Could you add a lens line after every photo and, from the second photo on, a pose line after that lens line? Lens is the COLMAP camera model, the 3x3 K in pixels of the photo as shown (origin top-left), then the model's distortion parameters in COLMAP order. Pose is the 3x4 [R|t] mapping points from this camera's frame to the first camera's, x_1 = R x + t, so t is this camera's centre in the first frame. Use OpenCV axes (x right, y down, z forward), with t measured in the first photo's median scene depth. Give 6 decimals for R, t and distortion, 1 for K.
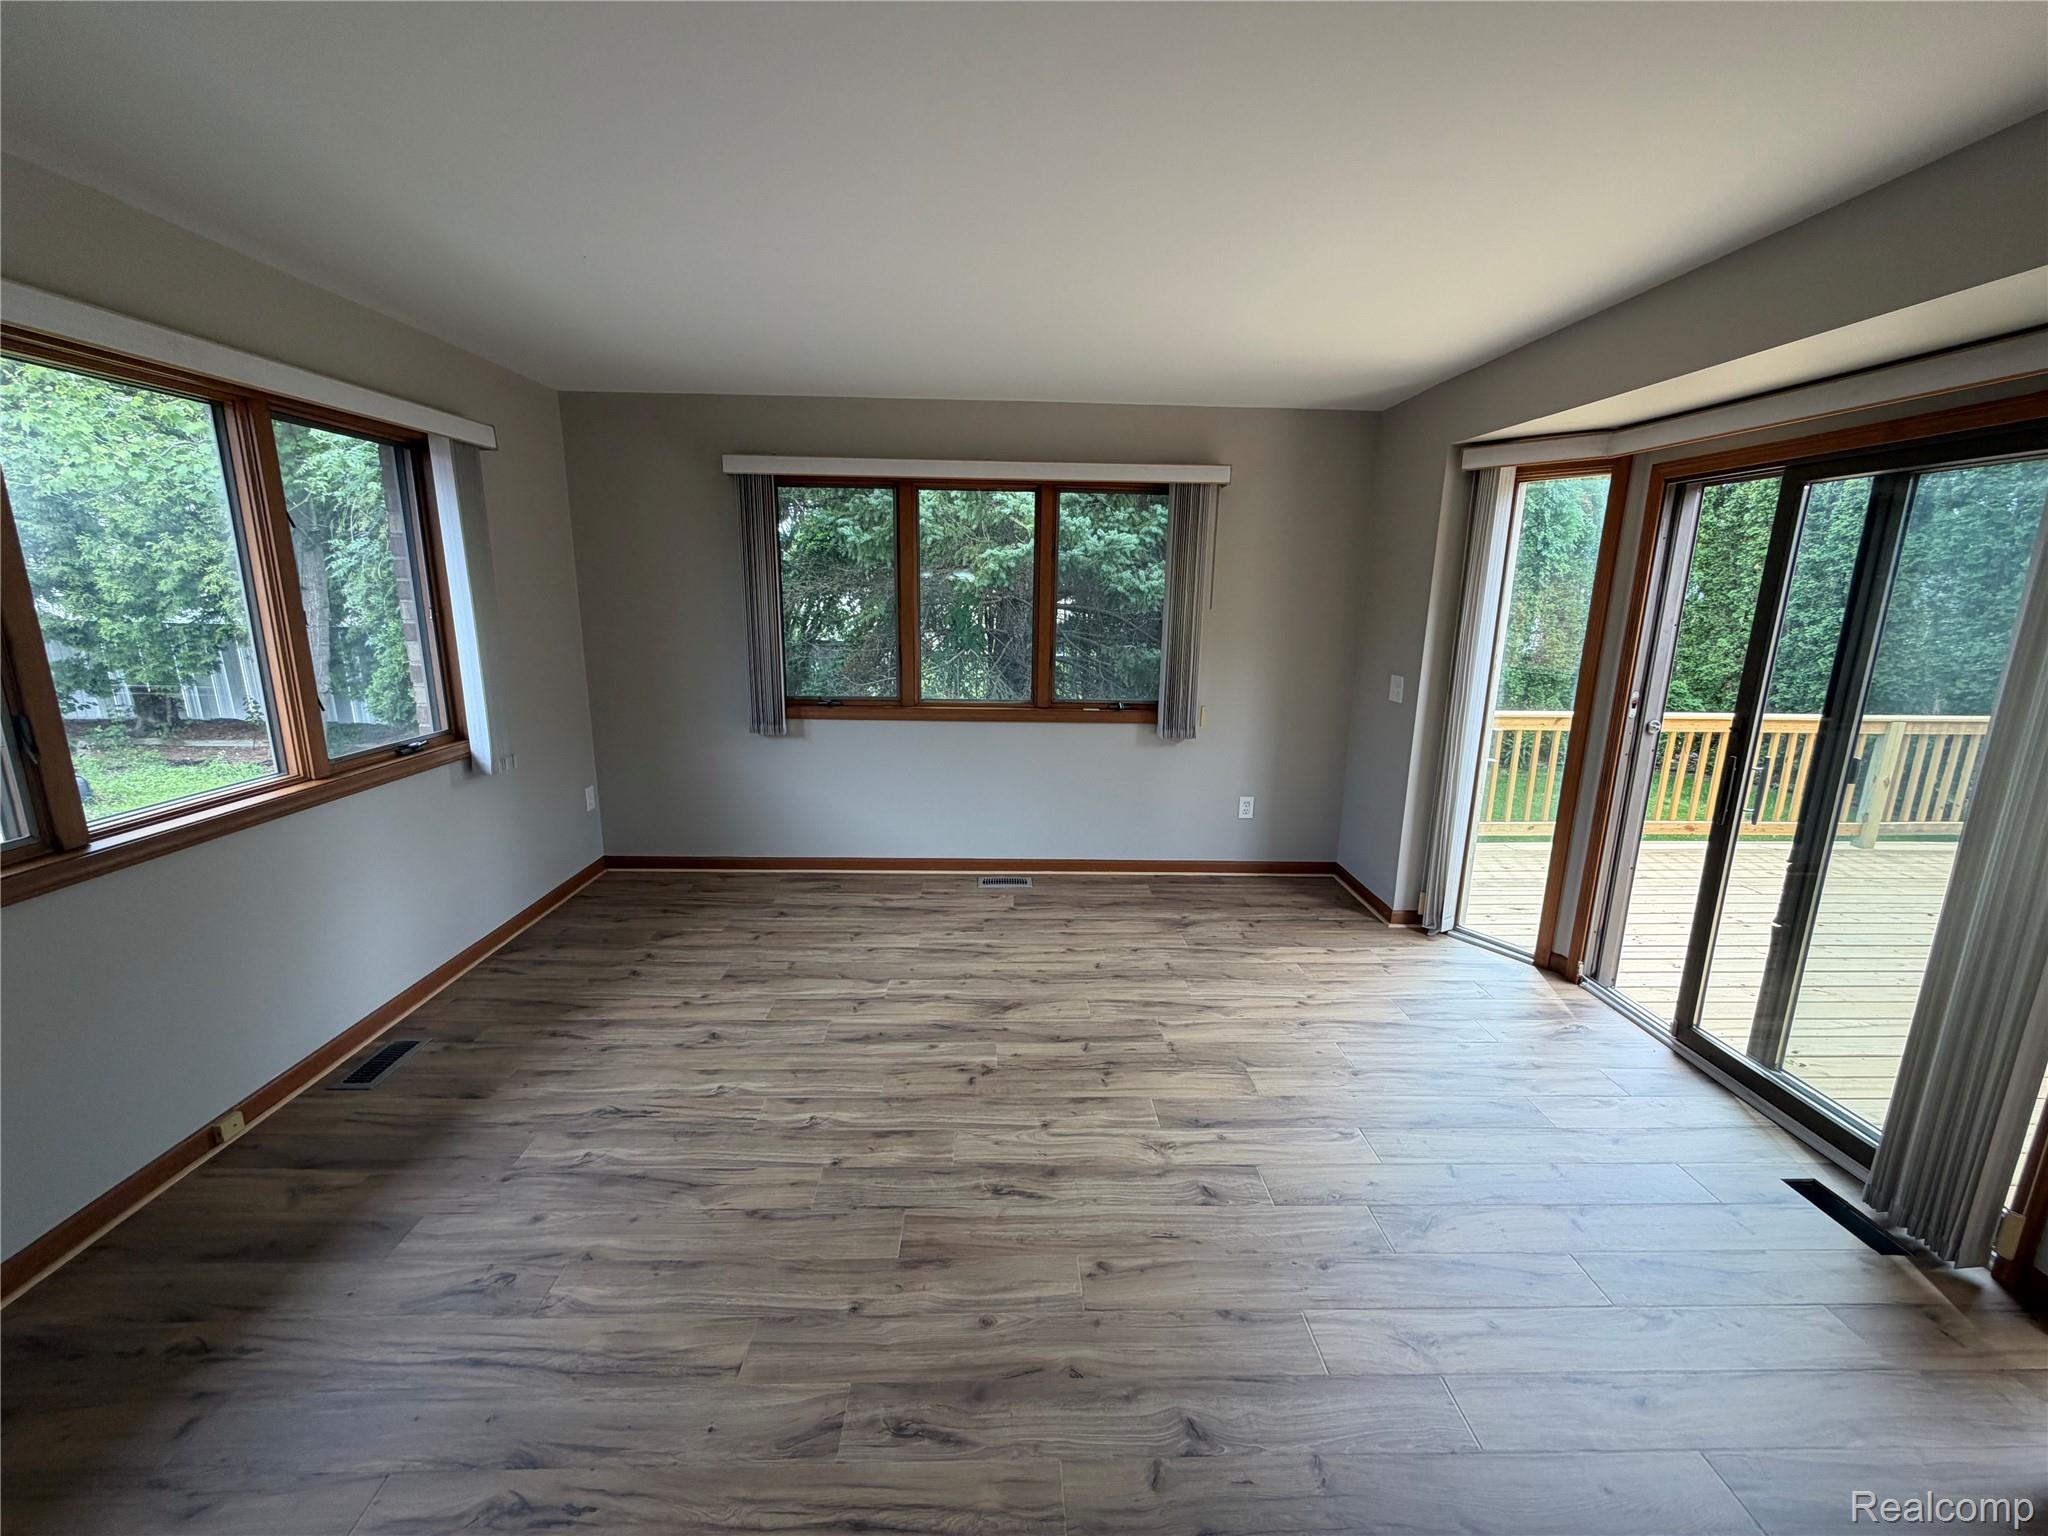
lens RADIAL K [[814.8, 0, 1018.2], [0, 814.8, 767.6], [0, 0, 1]] dist [-0.000088, -0.000855]
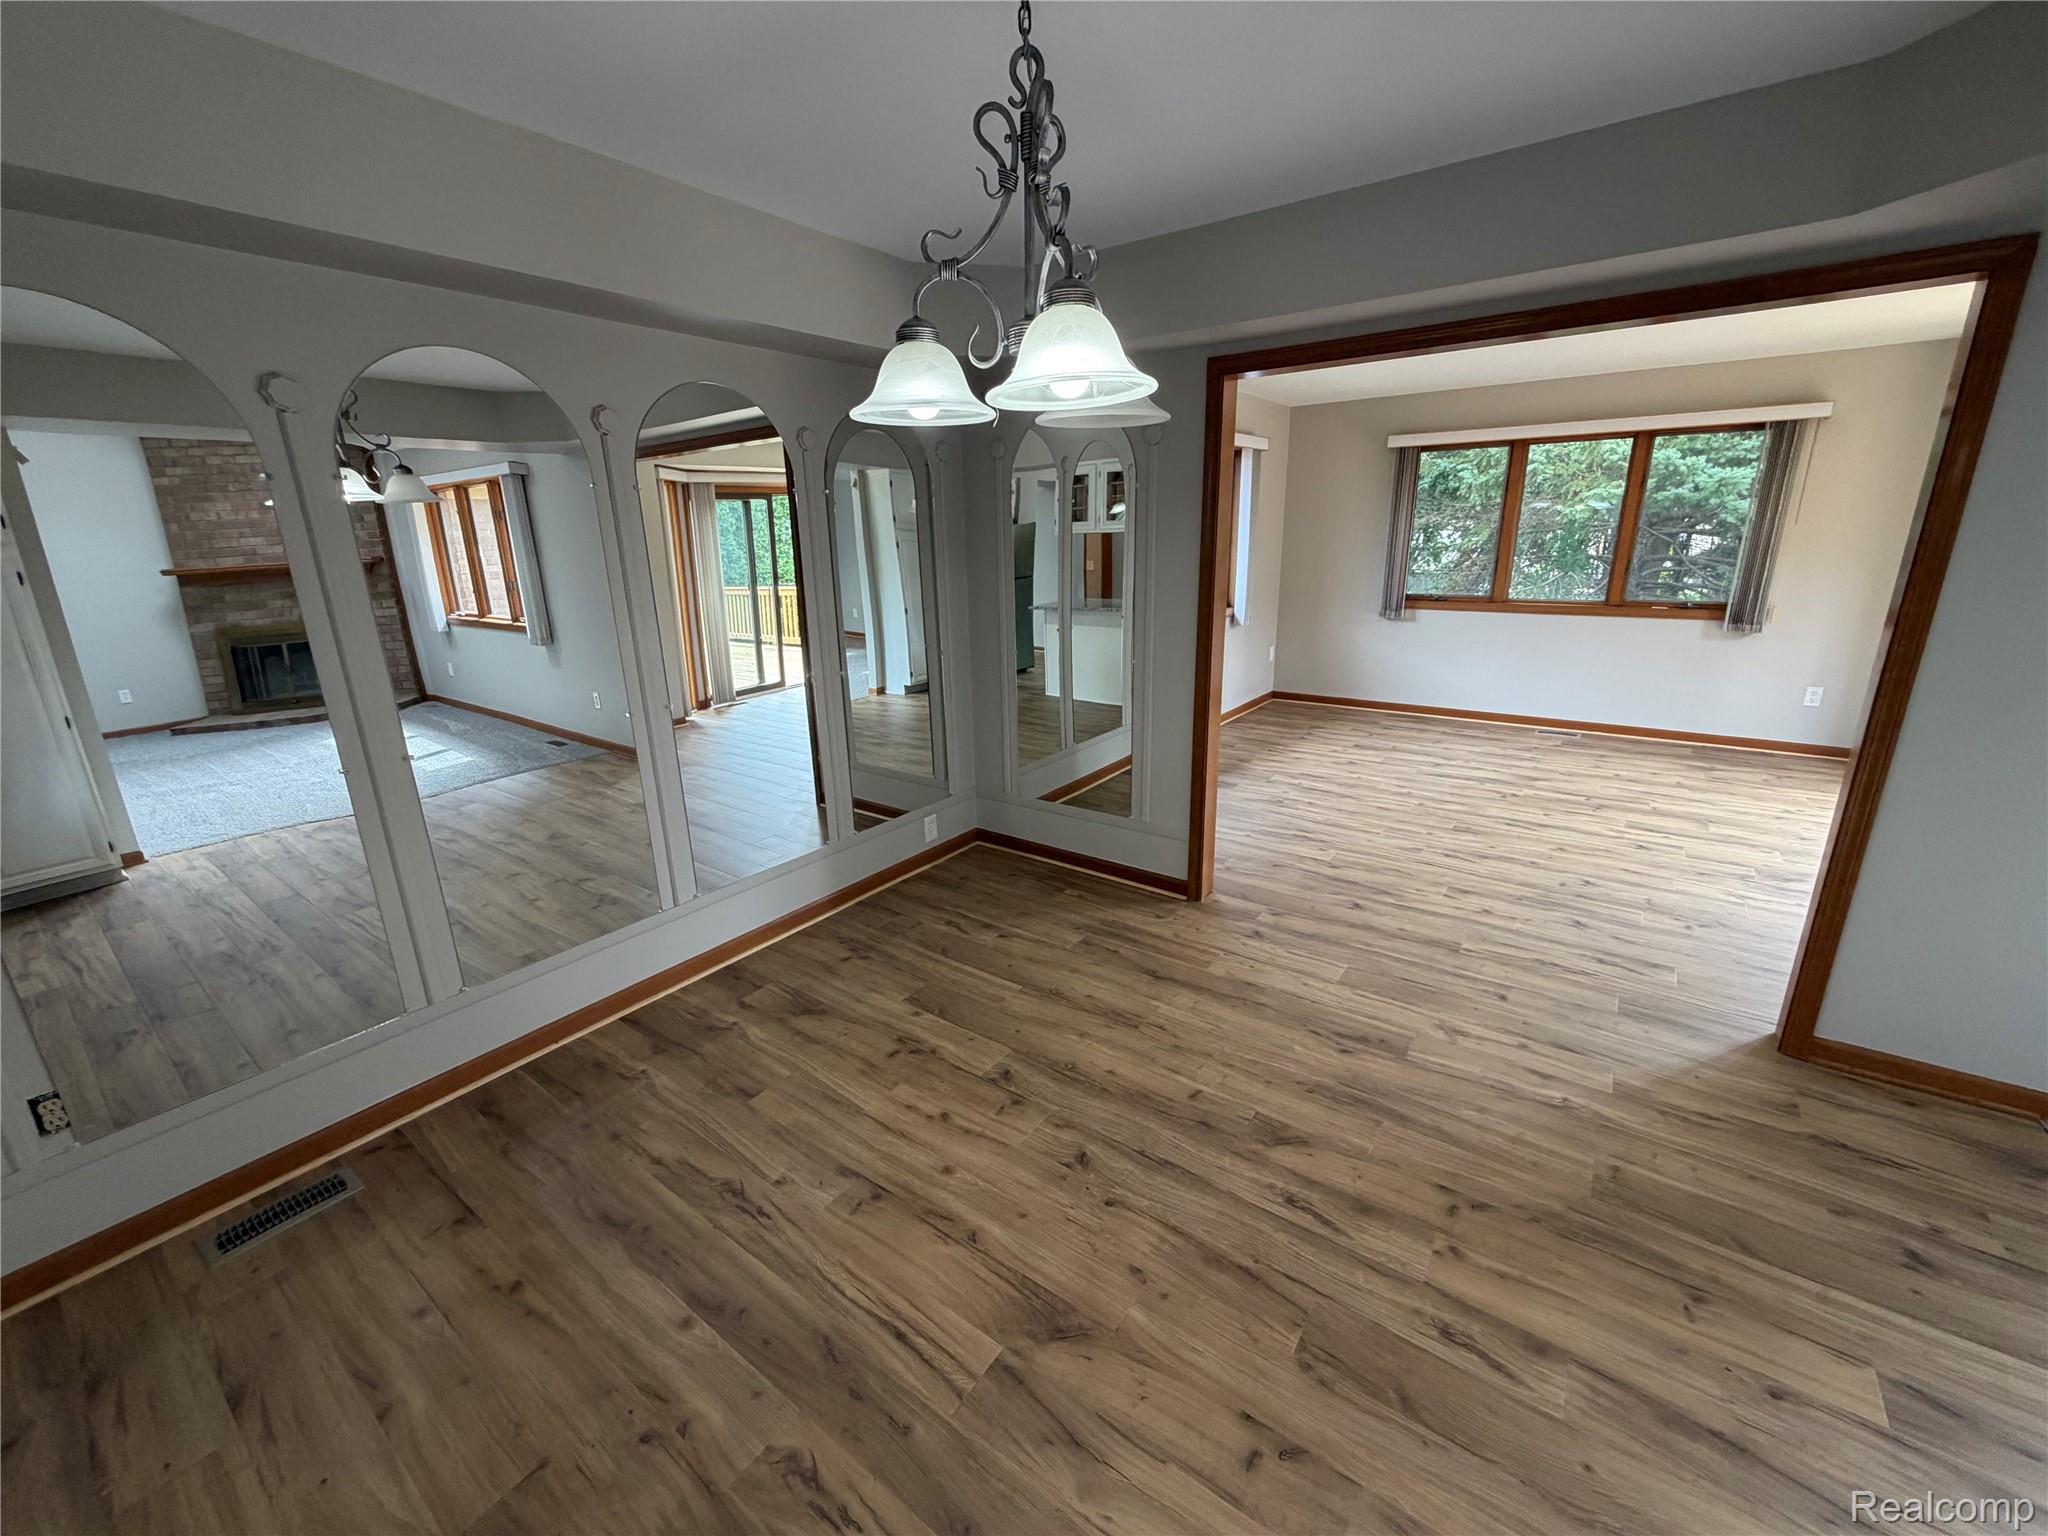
lens RADIAL K [[814.8, 0, 1015.5], [0, 814.8, 764.7], [0, 0, 1]] dist [-0.000088, -0.000855]
pose [[0.785160, 0.140268, -0.603199, 0.145463], [-0.099966, 0.989945, 0.100080, 0.210159], [0.611171, -0.018280, 0.791287, -0.917070]]
